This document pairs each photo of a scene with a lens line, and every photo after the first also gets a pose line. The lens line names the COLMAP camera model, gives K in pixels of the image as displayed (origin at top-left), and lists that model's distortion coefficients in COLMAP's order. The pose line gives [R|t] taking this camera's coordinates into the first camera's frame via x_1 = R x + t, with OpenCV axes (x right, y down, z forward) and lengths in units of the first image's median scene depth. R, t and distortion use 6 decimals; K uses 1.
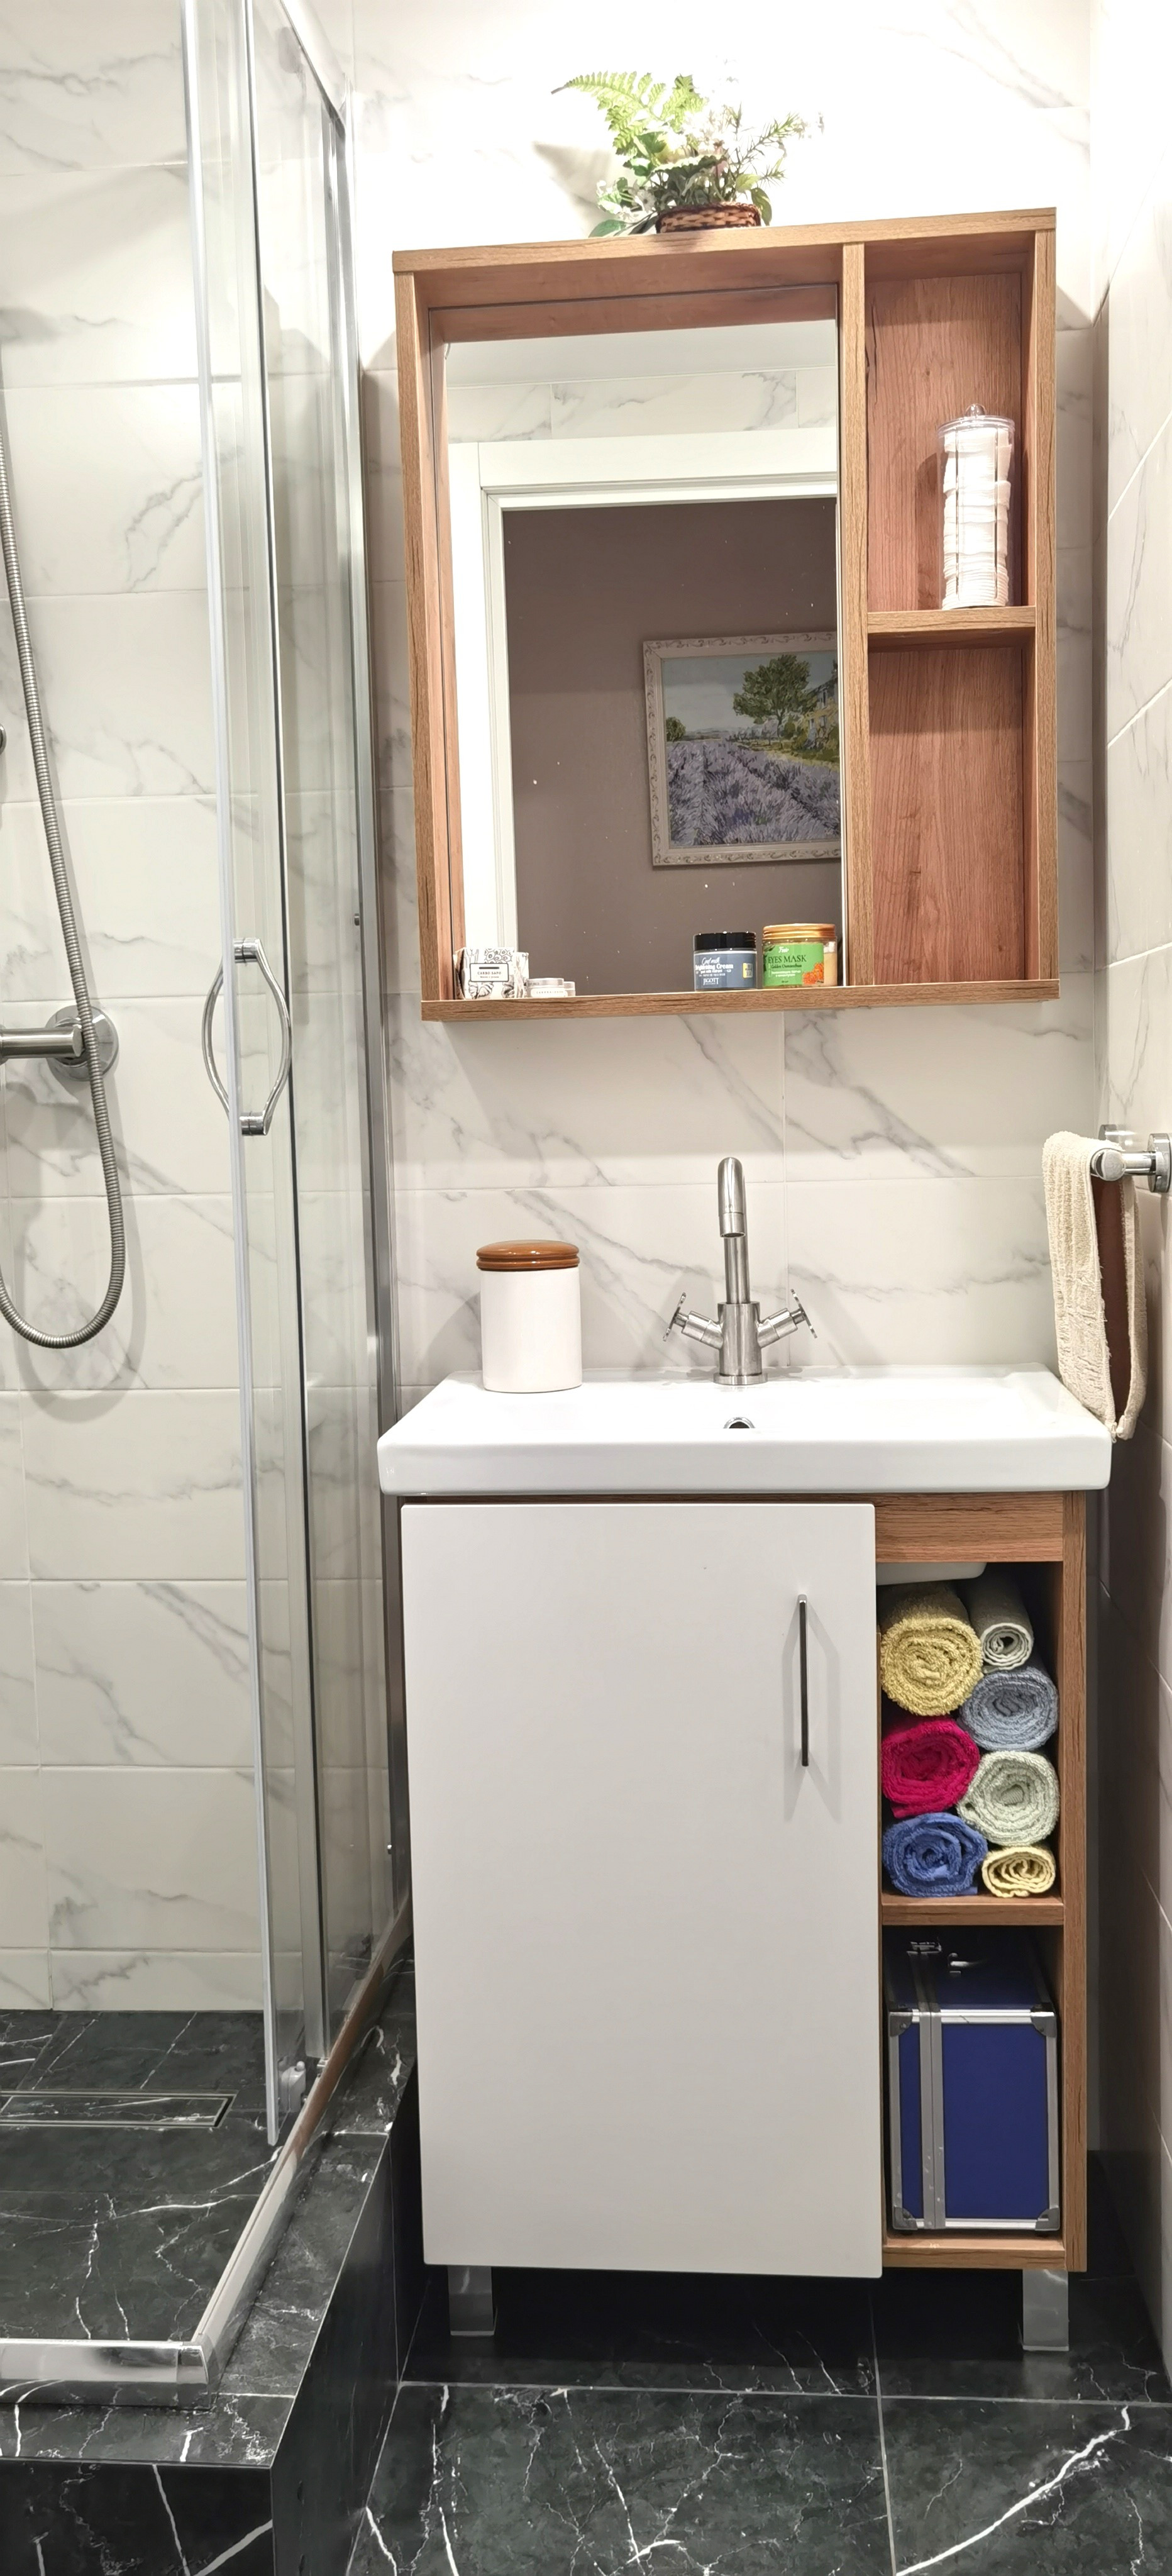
lens RADIAL K [[2033.5, 0, 578.4], [0, 2033.5, 1277.1], [0, 0, 1]] dist [0.014621, 0.003830]
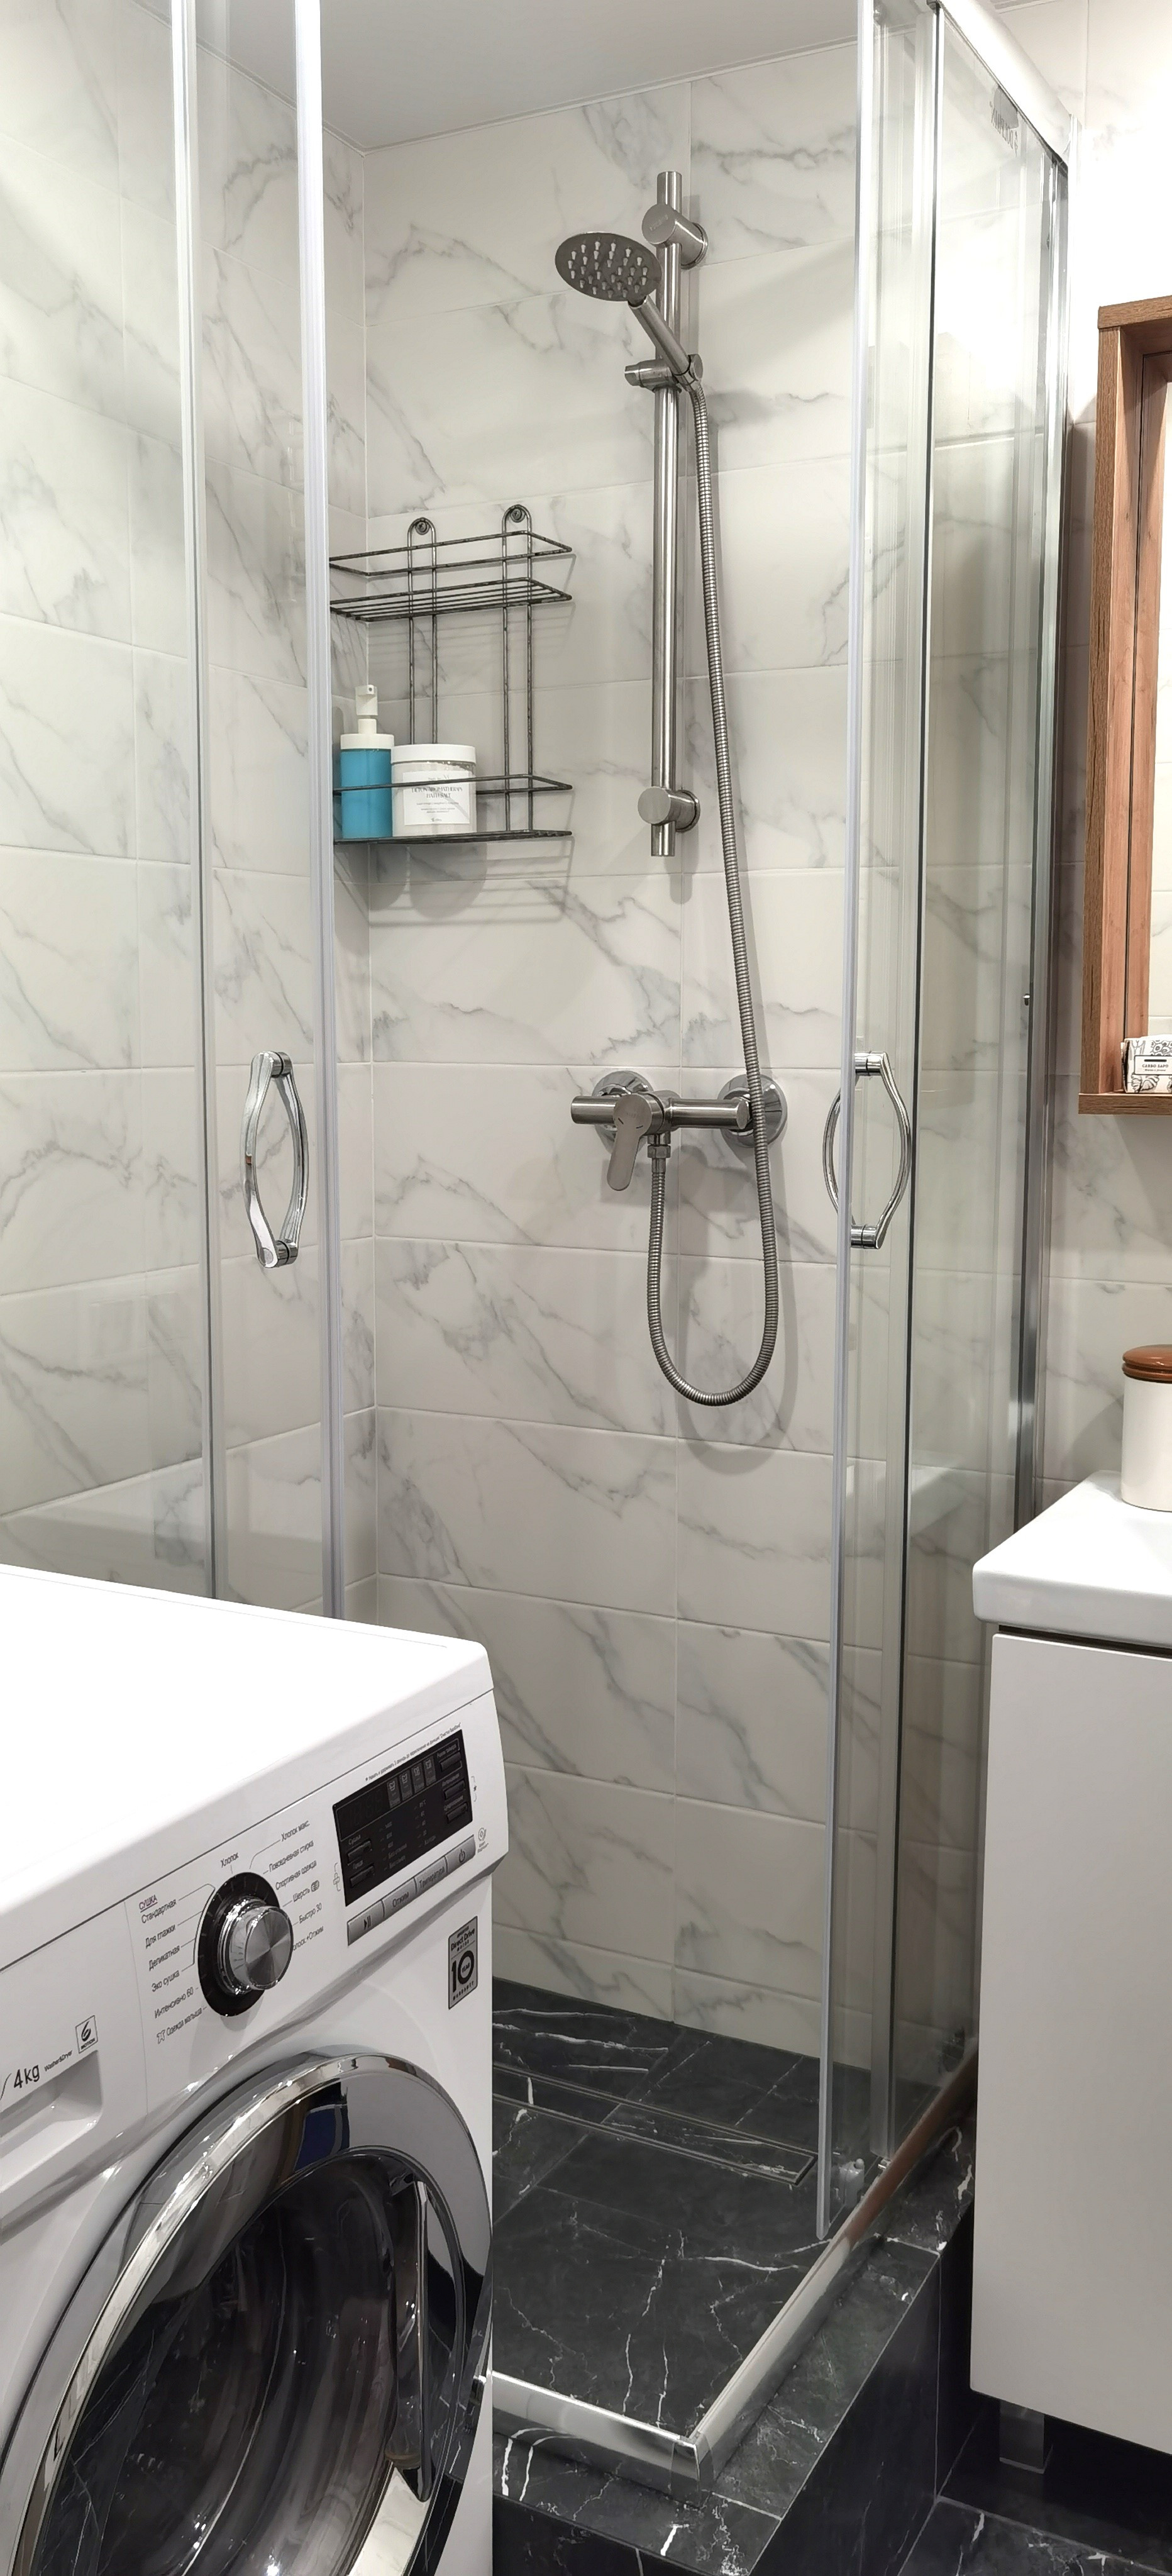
lens RADIAL K [[2033.5, 0, 596.1], [0, 2033.5, 1292.4], [0, 0, 1]] dist [0.014621, 0.003830]
pose [[0.924889, 0.077283, -0.372299, 0.073400], [-0.062655, 0.996718, 0.051252, -0.073935], [0.375038, -0.024076, 0.926697, 0.022760]]
